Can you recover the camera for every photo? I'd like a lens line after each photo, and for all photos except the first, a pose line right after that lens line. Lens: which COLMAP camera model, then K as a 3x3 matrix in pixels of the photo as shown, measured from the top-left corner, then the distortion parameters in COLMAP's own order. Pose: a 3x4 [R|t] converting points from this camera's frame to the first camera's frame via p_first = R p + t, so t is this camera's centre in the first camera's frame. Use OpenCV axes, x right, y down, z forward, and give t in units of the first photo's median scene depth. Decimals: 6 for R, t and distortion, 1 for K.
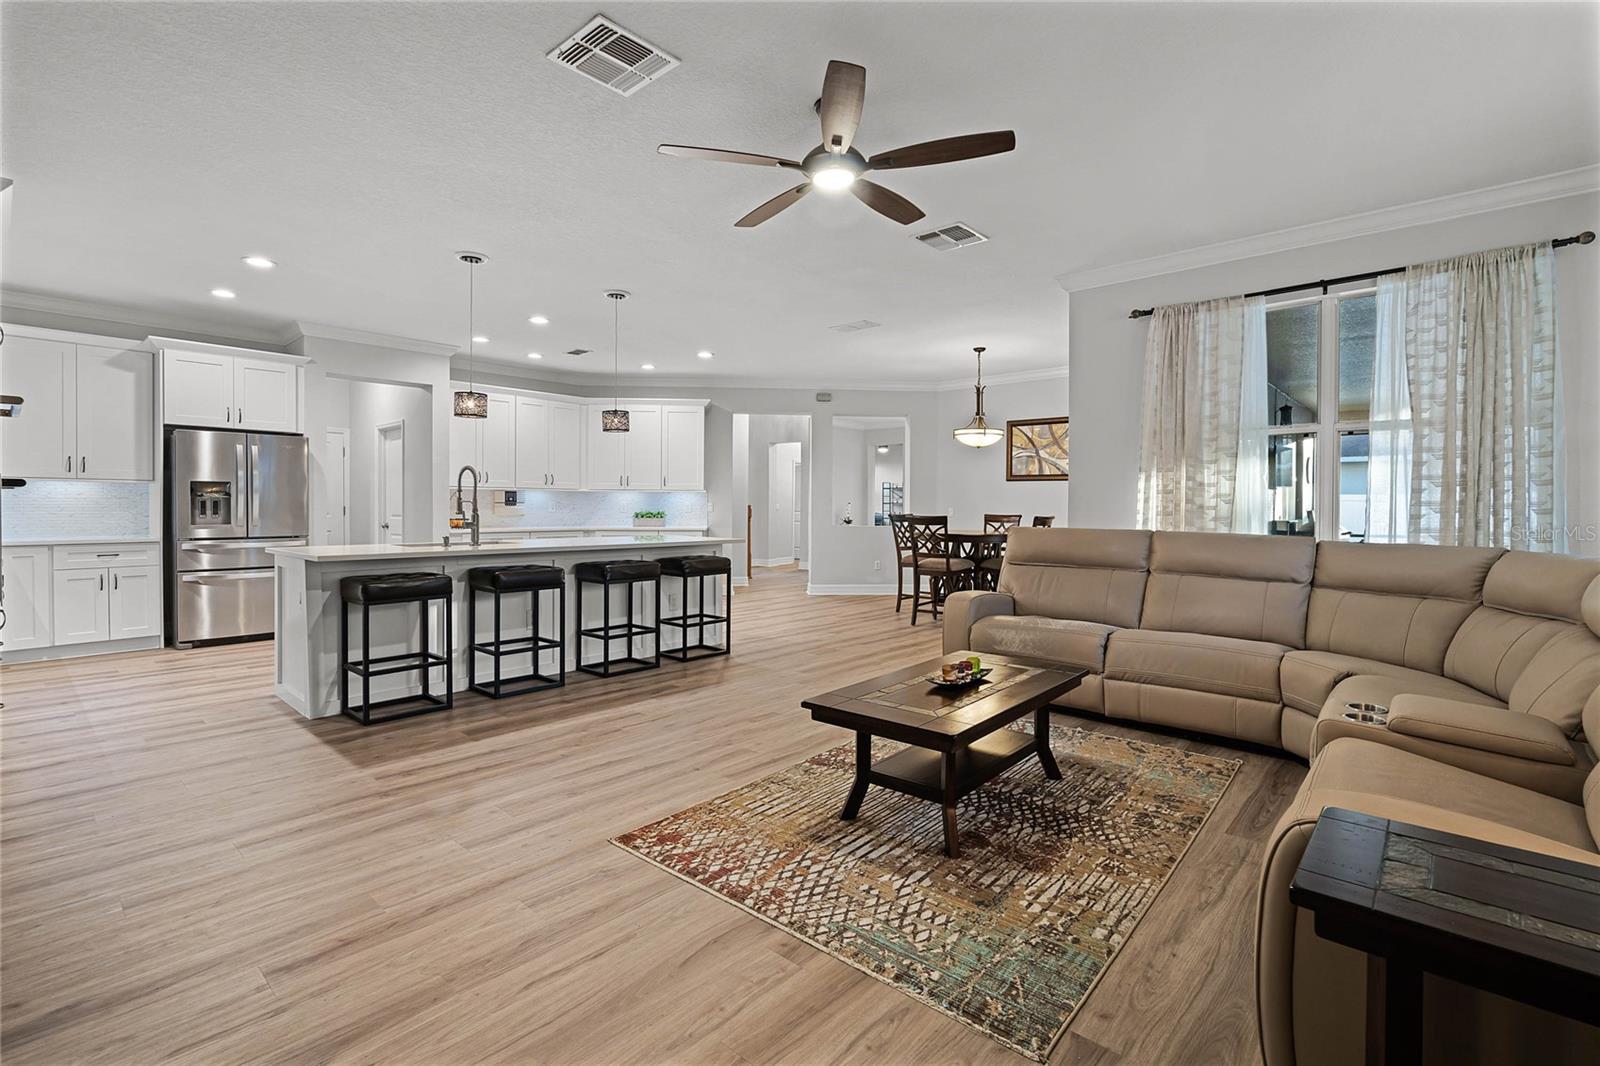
lens RADIAL K [[722.6, 0, 794.0], [0, 722.6, 518.9], [0, 0, 1]] dist [0.000336, 0.002120]
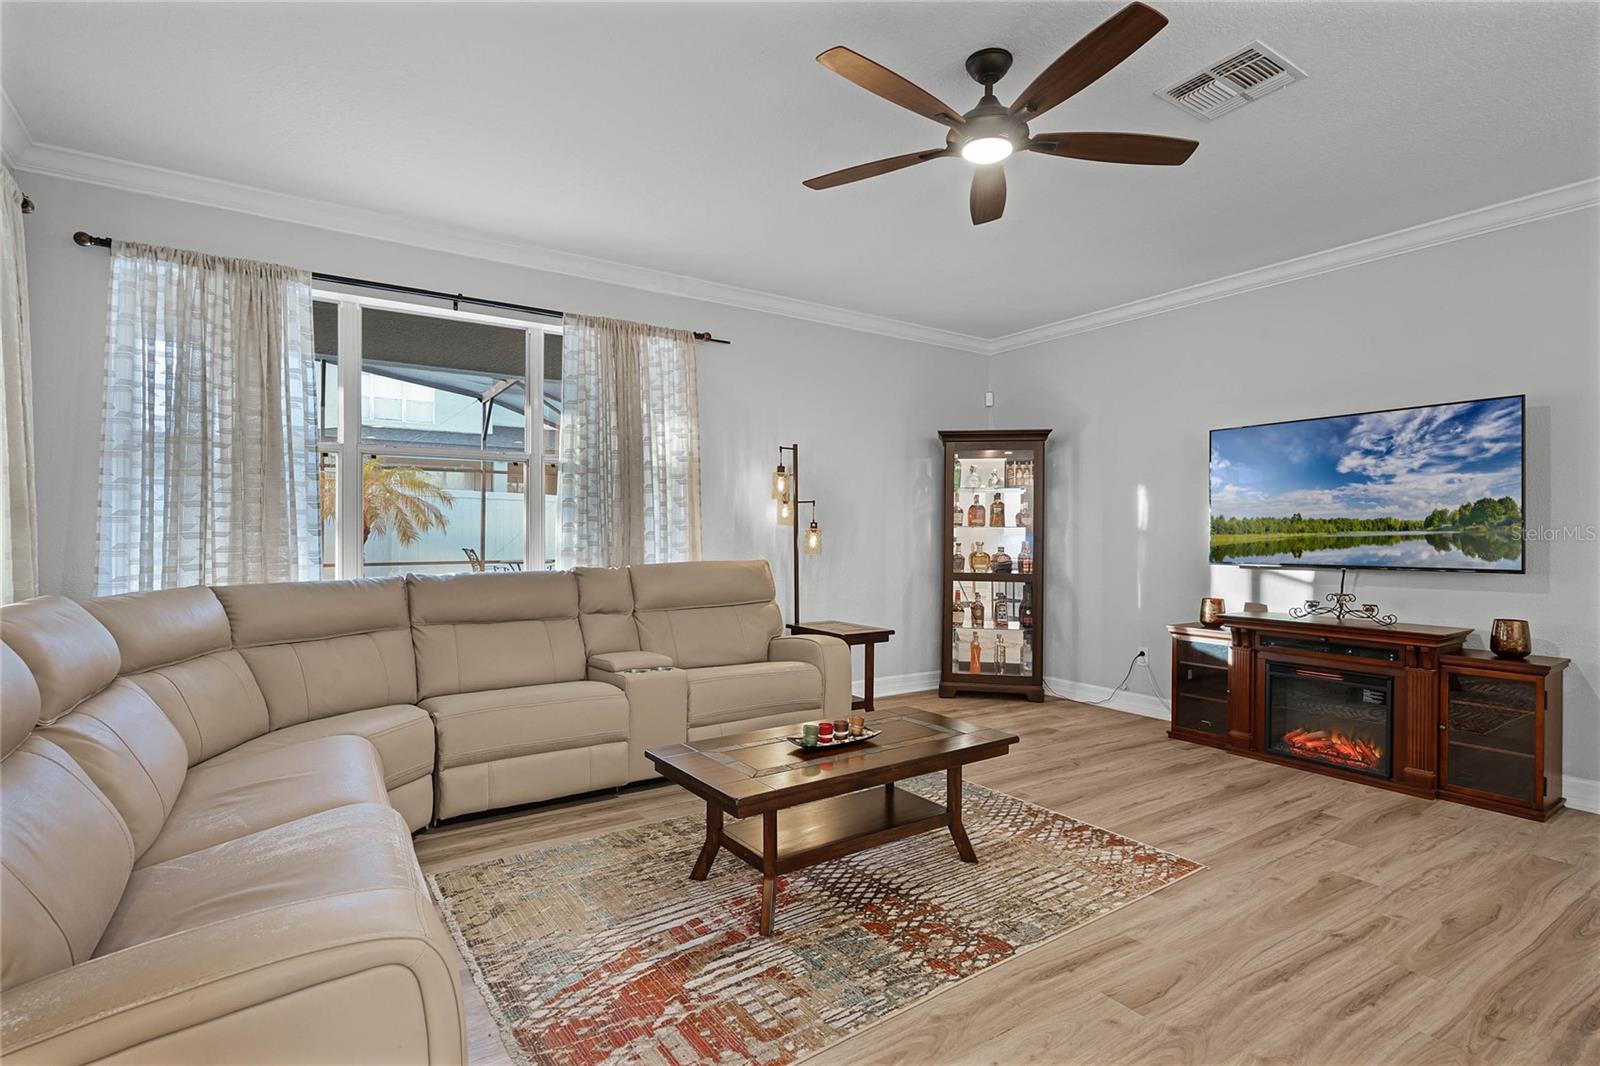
lens RADIAL K [[757.3, 0, 794.1], [0, 757.3, 534.5], [0, 0, 1]] dist [-0.000246, -0.000102]
pose [[-0.967106, -0.009901, 0.254182, 0.047541], [-0.004904, 0.999782, 0.020286, -0.055531], [-0.254328, 0.018372, -0.966944, 2.064153]]
